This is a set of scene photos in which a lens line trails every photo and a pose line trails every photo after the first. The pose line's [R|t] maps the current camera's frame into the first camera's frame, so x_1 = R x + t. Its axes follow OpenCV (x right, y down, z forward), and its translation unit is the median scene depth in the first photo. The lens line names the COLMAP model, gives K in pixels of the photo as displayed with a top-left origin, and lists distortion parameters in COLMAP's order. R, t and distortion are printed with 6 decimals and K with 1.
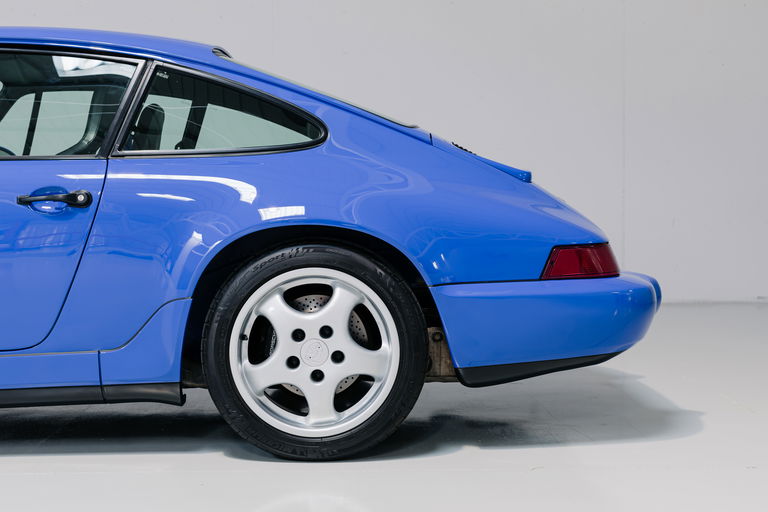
lens RADIAL K [[1139.2, 0, 384.0], [0, 1139.2, 256.0], [0, 0, 1]] dist [-0.110295, -0.009105]
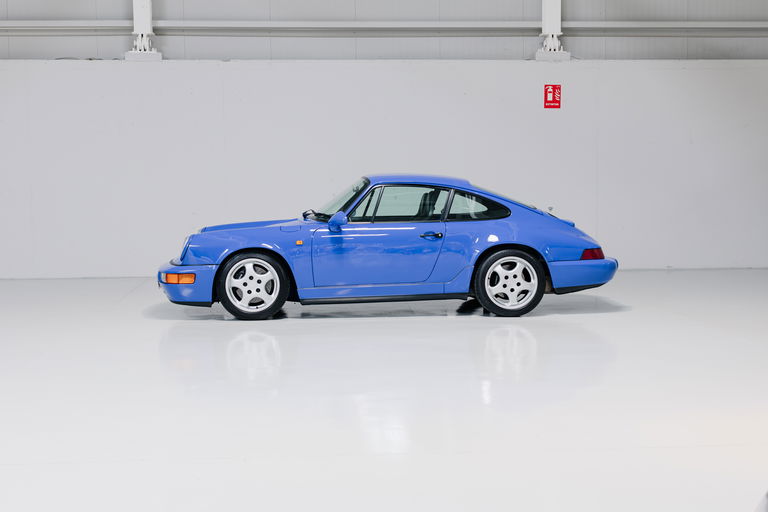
lens RADIAL K [[1113.3, 0, 348.1], [0, 1113.3, 256.8], [0, 0, 1]] dist [0.021632, 0.023091]
pose [[0.999961, -0.002060, 0.008552, -0.549021], [0.001852, 0.999703, 0.024283, -0.066336], [-0.008599, -0.024266, 0.999669, -2.147425]]
